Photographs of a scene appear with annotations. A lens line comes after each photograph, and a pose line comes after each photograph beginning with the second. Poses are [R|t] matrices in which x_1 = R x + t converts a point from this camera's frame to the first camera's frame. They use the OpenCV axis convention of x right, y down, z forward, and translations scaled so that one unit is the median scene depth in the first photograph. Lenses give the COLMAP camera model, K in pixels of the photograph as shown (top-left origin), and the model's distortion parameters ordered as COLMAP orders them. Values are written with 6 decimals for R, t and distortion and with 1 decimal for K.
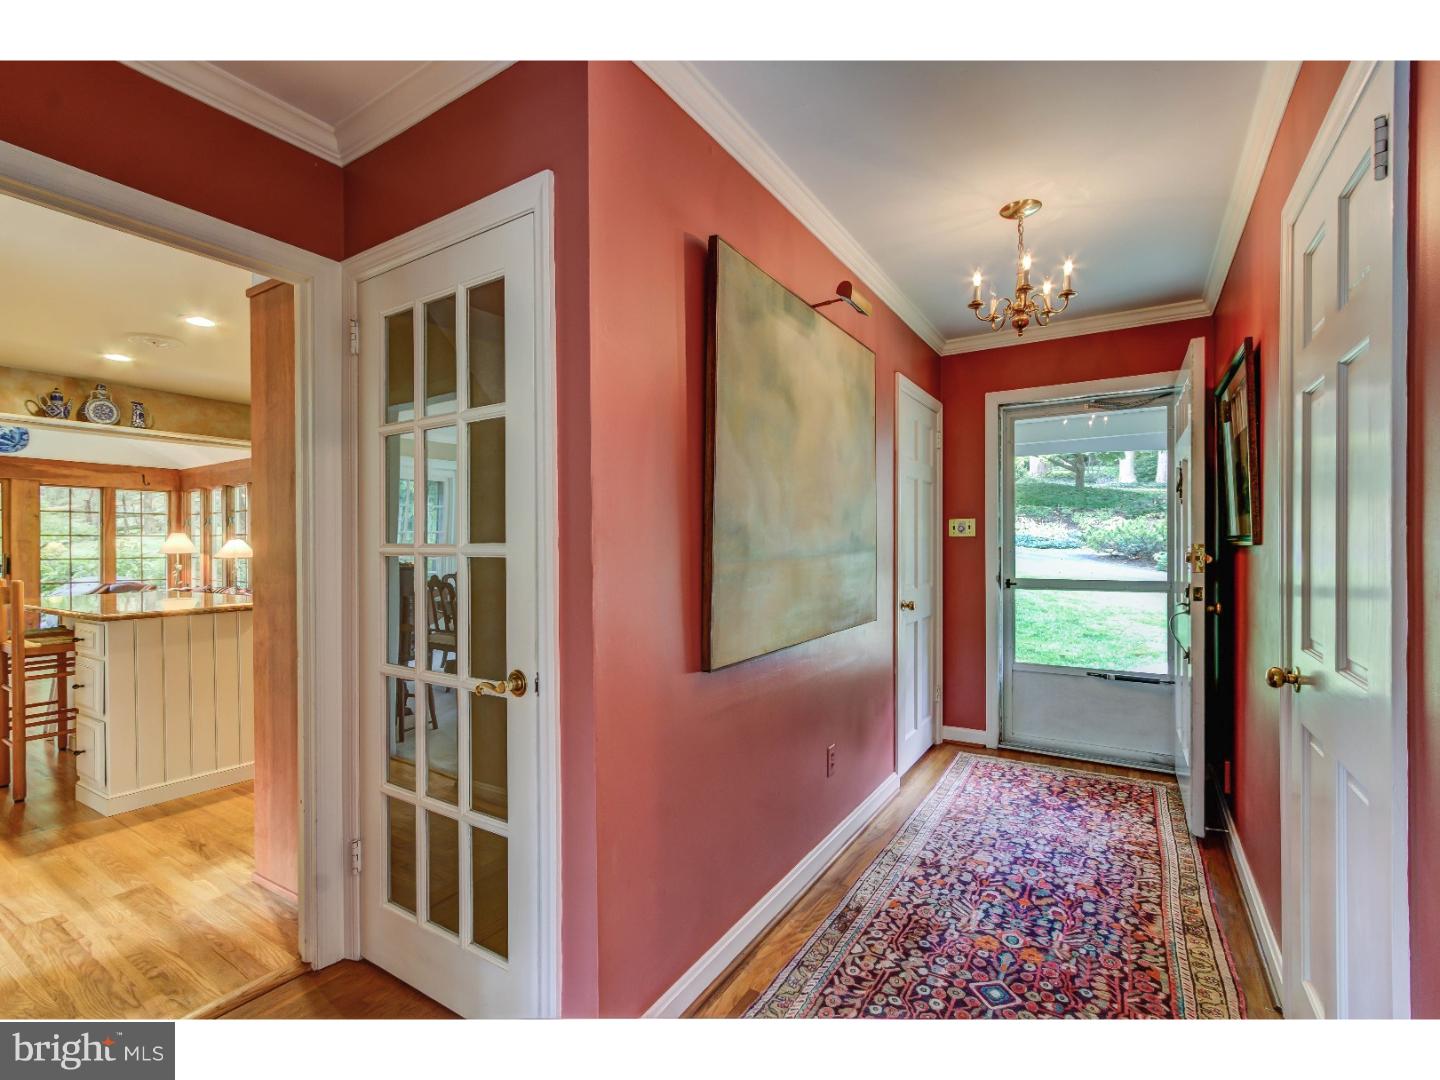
lens RADIAL K [[656.3, 0, 722.2], [0, 656.3, 545.5], [0, 0, 1]] dist [0.000310, 0.001747]
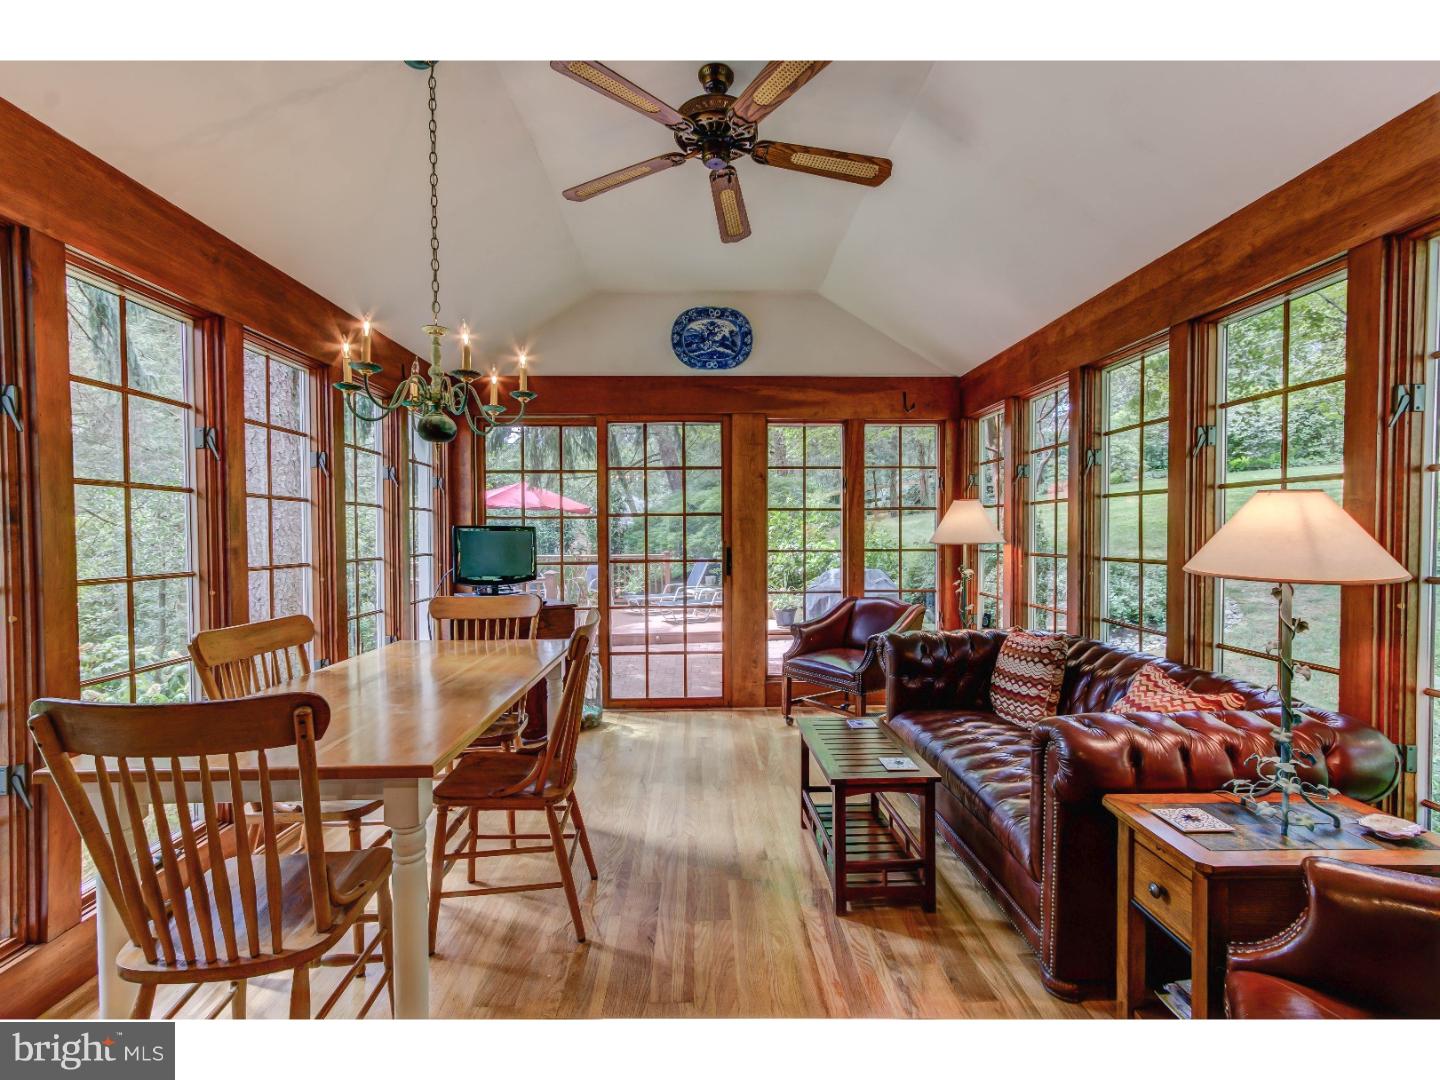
lens RADIAL K [[656.3, 0, 720.2], [0, 656.3, 546.4], [0, 0, 1]] dist [0.000310, 0.001747]
pose [[0.565643, 0.019684, -0.824415, -0.571047], [-0.001320, 0.999735, 0.022964, 0.003724], [0.824649, -0.011901, 0.565519, 0.626367]]
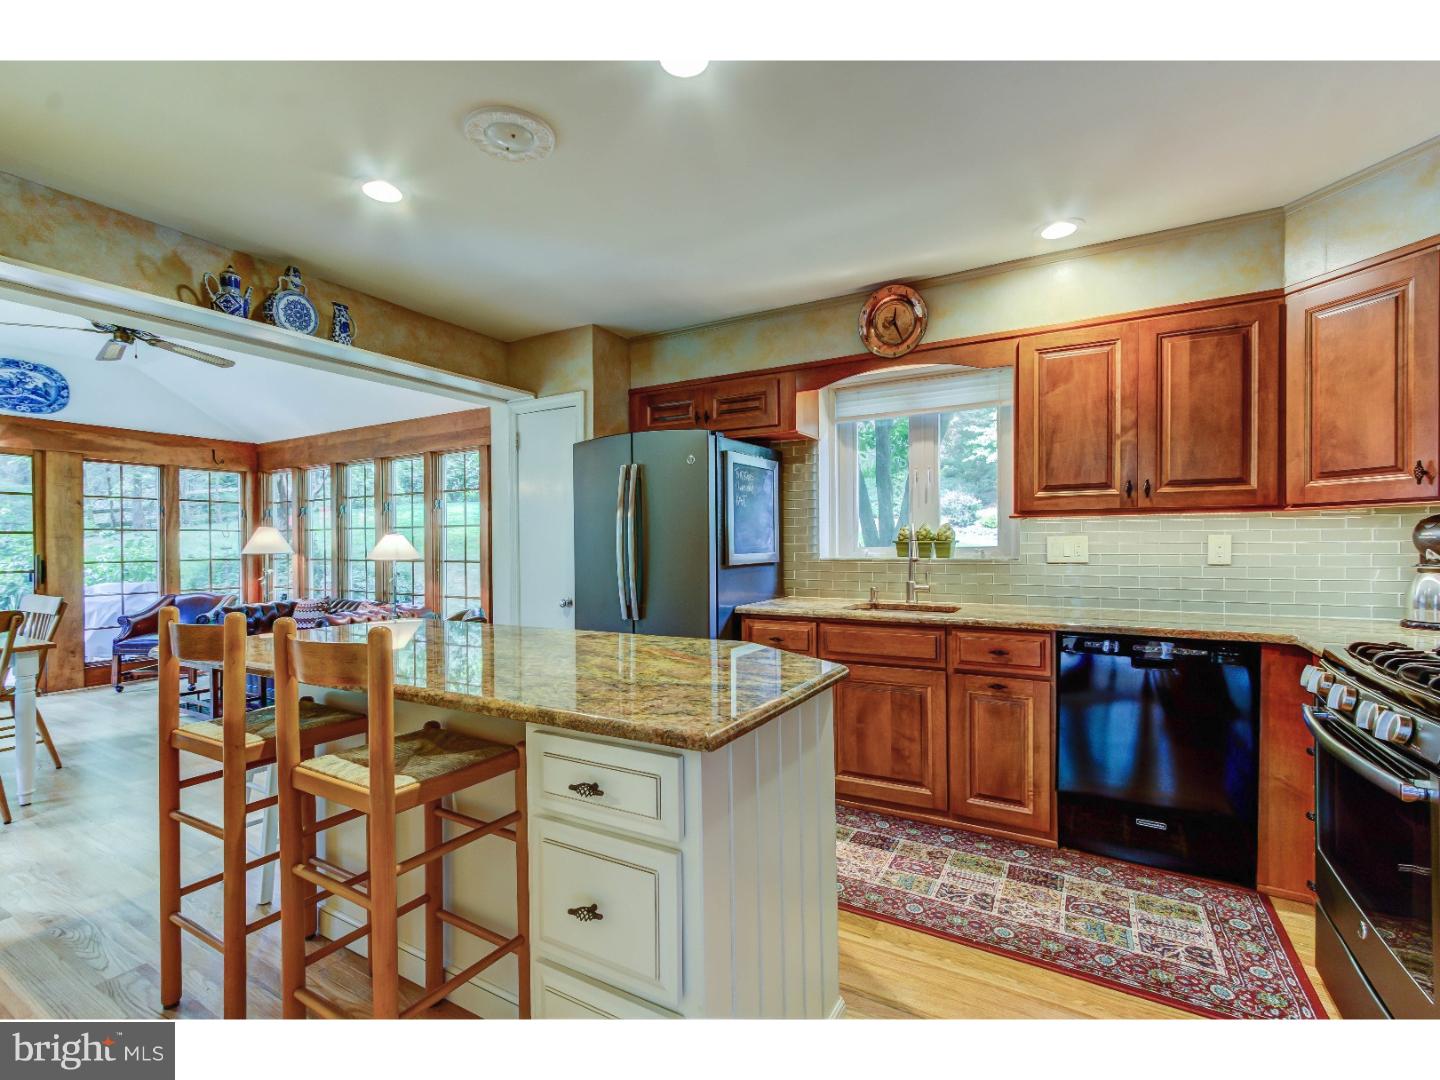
lens RADIAL K [[656.3, 0, 717.4], [0, 656.3, 546.2], [0, 0, 1]] dist [0.000310, 0.001747]
pose [[0.999256, -0.002158, 0.038511, -0.359243], [0.001999, 0.999989, 0.004174, 0.001023], [-0.038520, -0.004094, 0.999249, 0.243194]]
